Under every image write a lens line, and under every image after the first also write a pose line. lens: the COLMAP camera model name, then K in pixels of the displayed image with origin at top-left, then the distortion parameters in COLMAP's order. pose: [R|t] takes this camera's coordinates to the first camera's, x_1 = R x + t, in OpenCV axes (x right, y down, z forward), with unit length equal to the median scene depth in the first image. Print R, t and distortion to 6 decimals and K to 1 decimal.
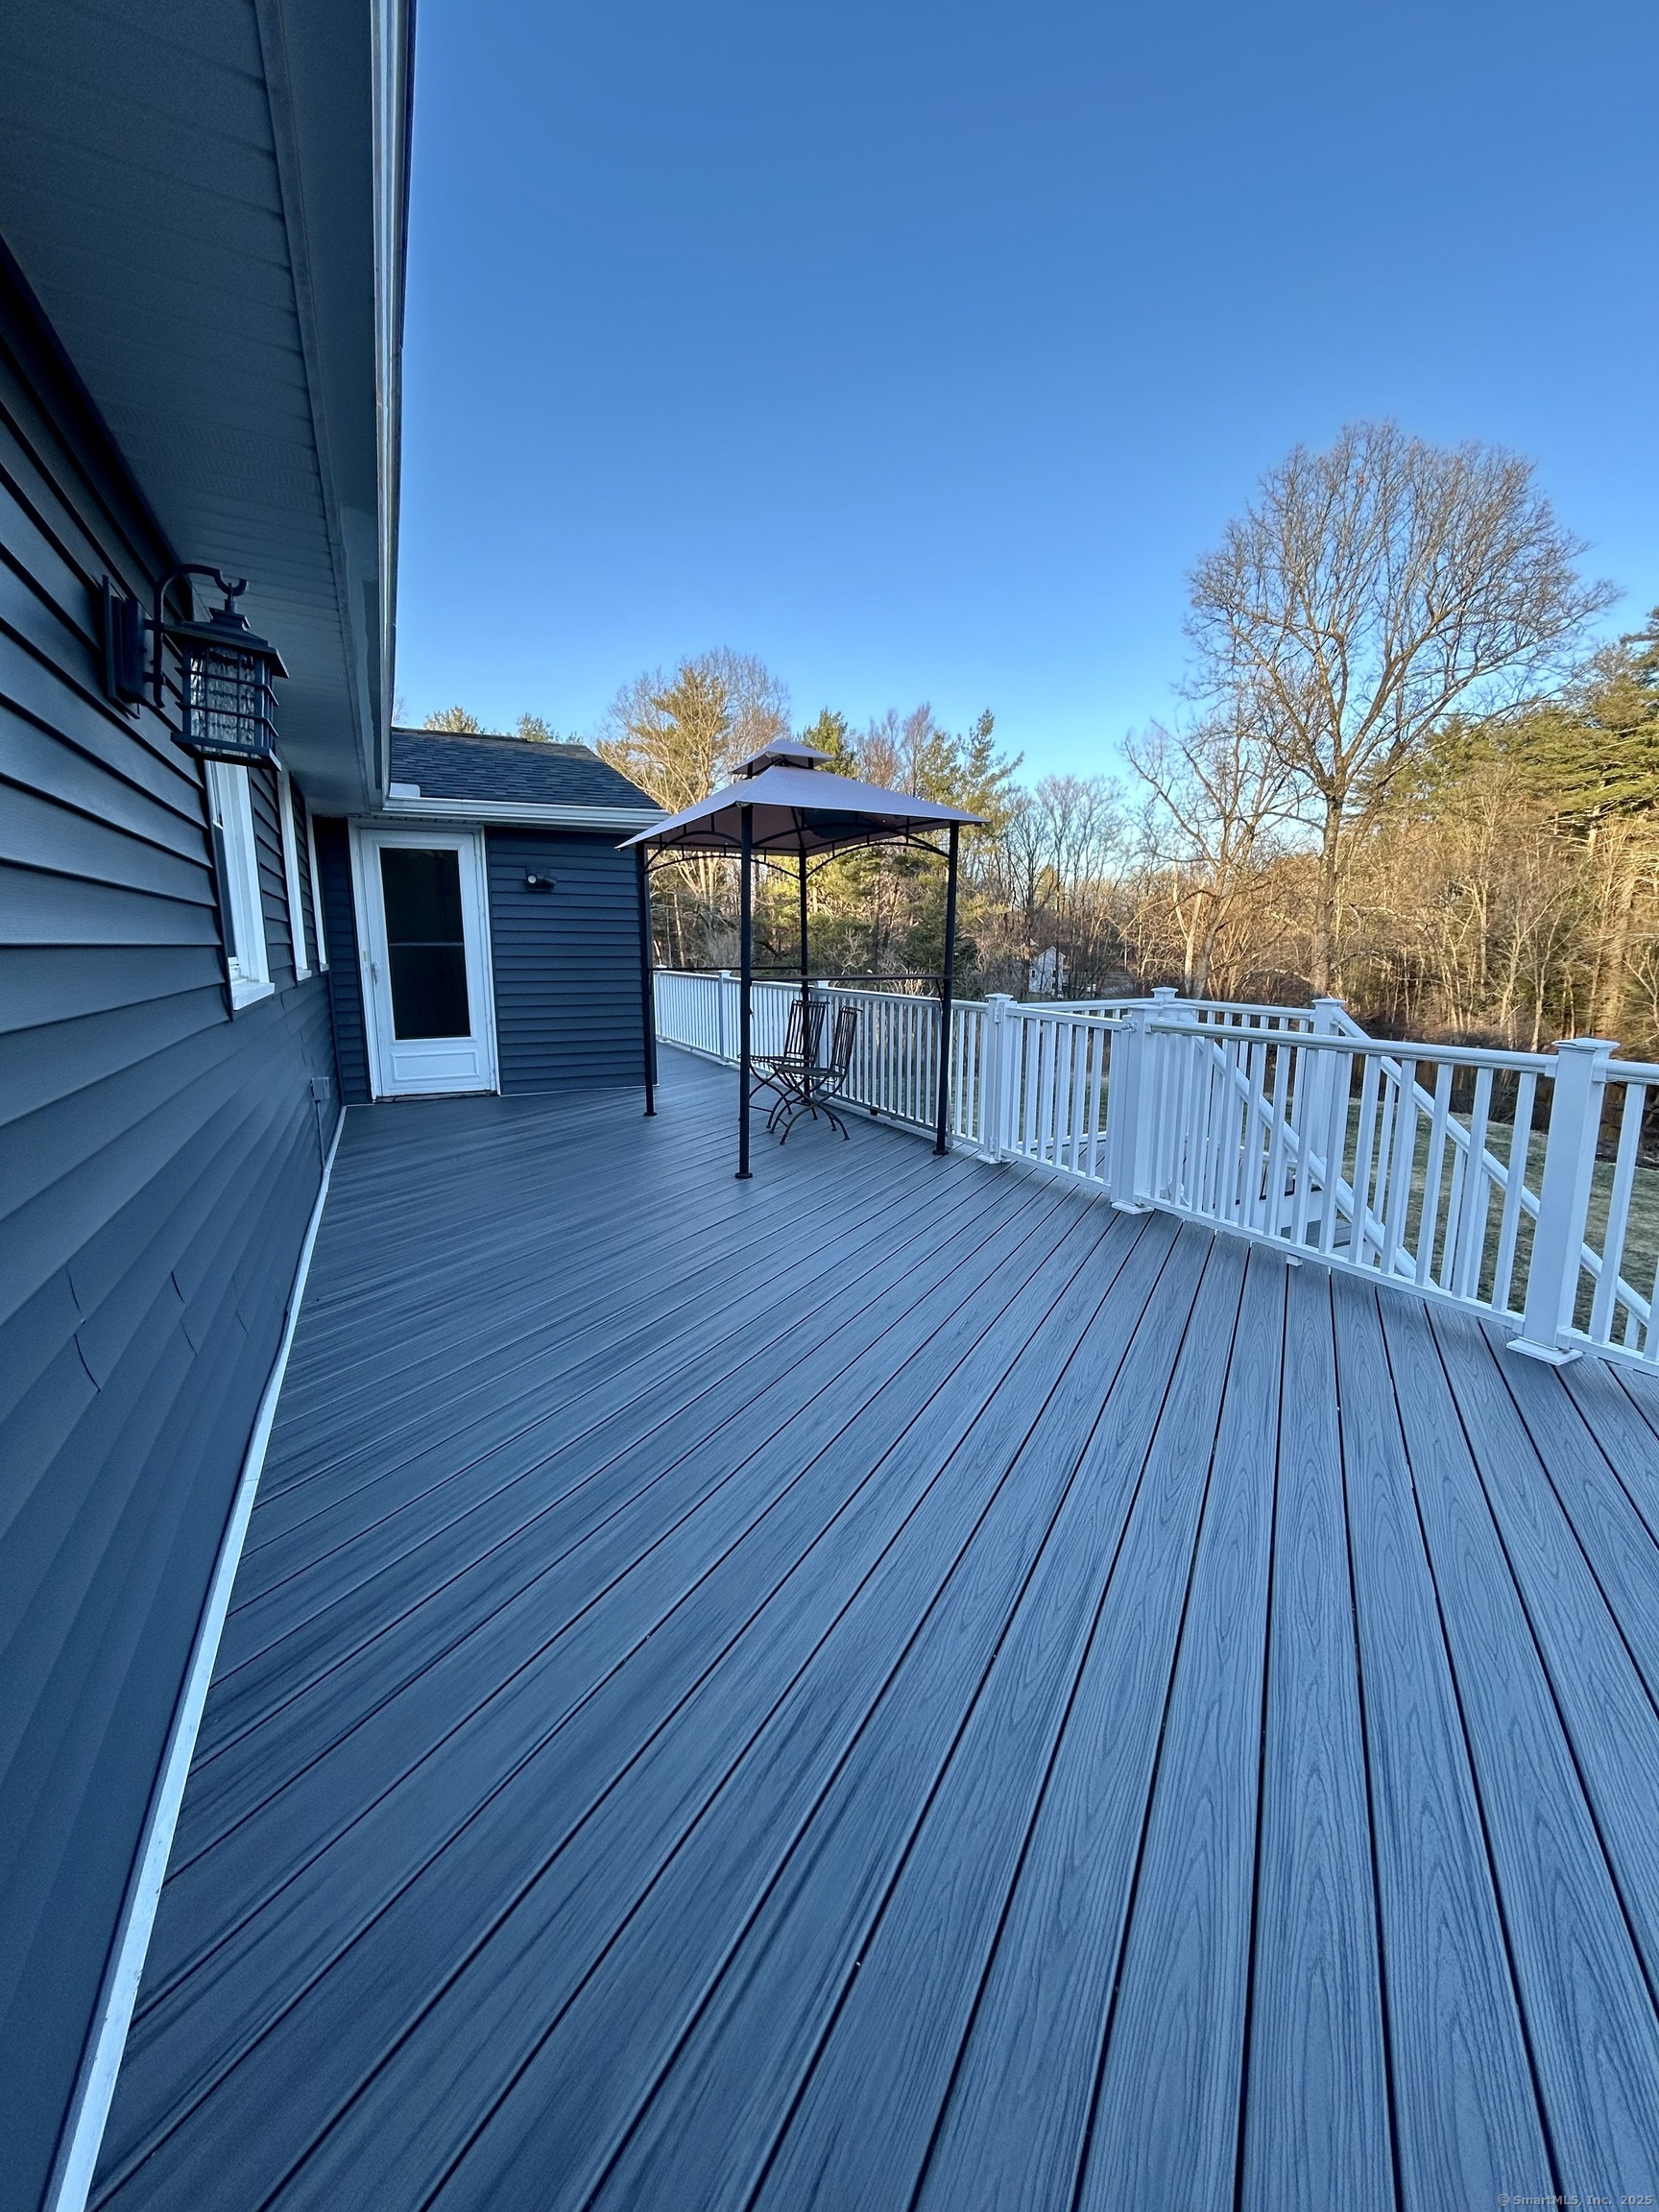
lens RADIAL K [[903.3, 0, 829.5], [0, 903.3, 1106.0], [0, 0, 1]] dist [-0.000837, -0.000119]
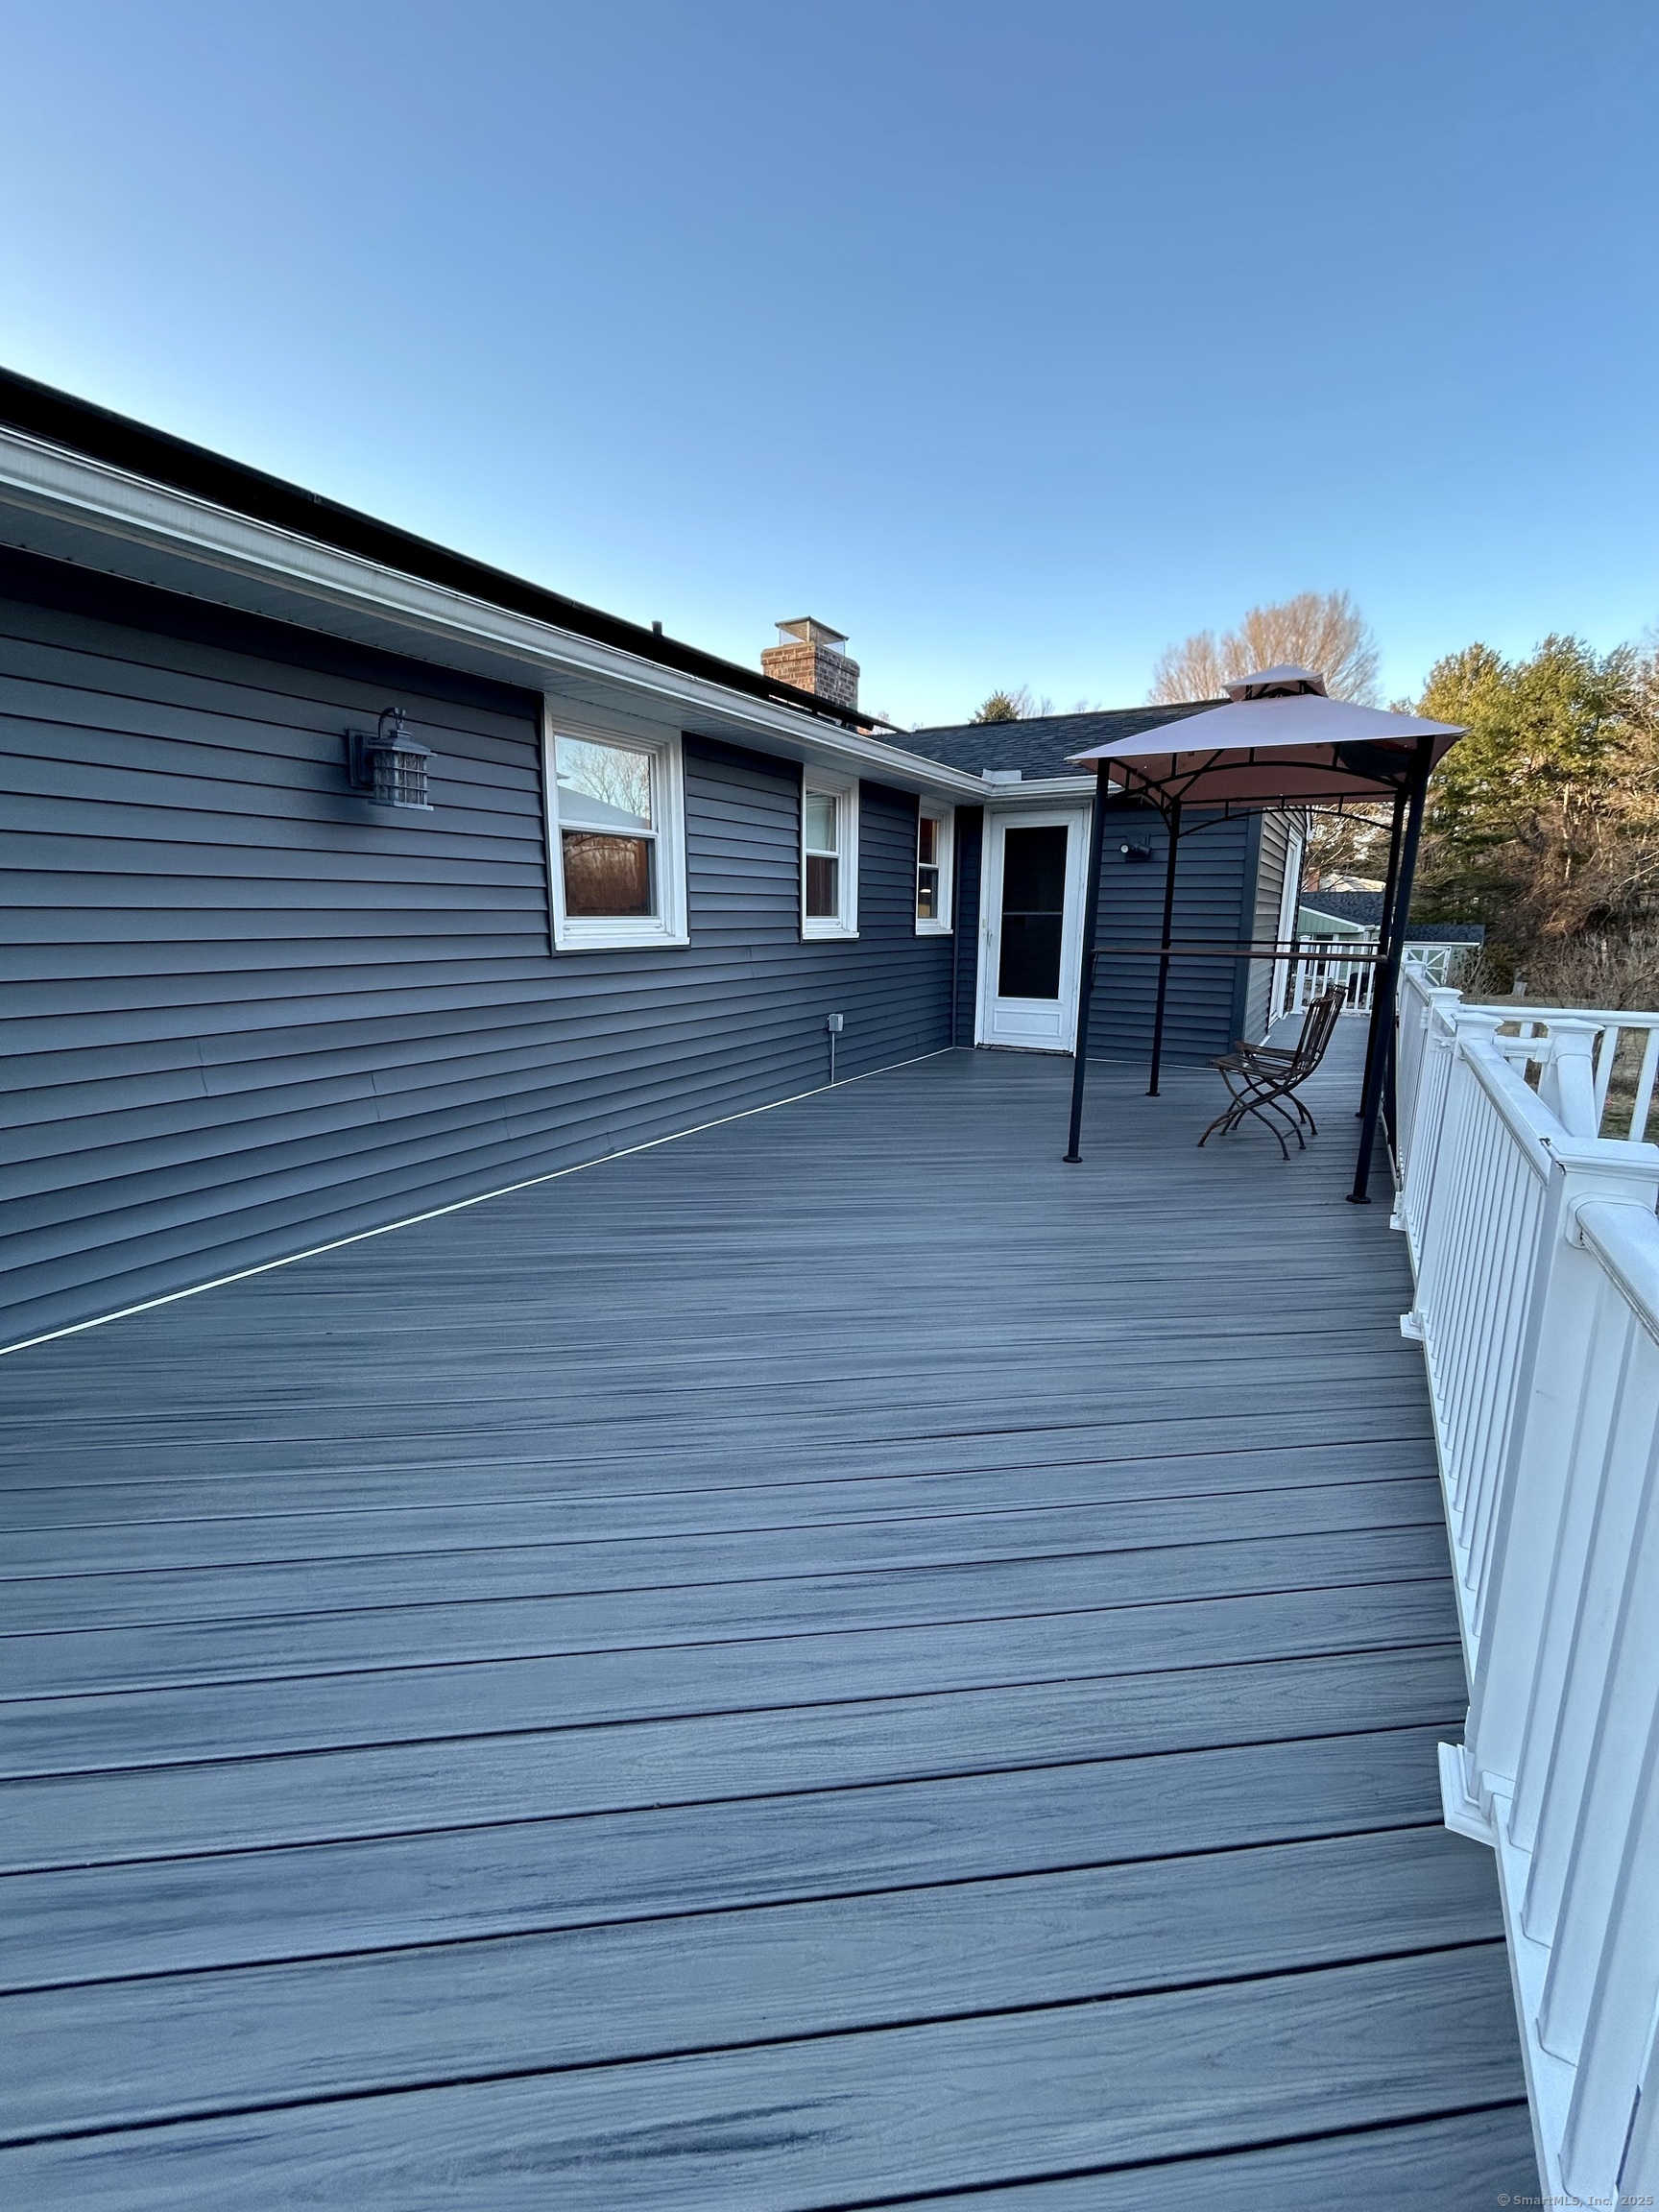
lens RADIAL K [[903.3, 0, 829.5], [0, 903.3, 1106.0], [0, 0, 1]] dist [-0.000837, -0.000119]
pose [[0.557045, 0.177276, -0.811341, 0.361066], [-0.152453, 0.982178, 0.109933, -0.030039], [0.816369, 0.062453, 0.574144, 0.173273]]
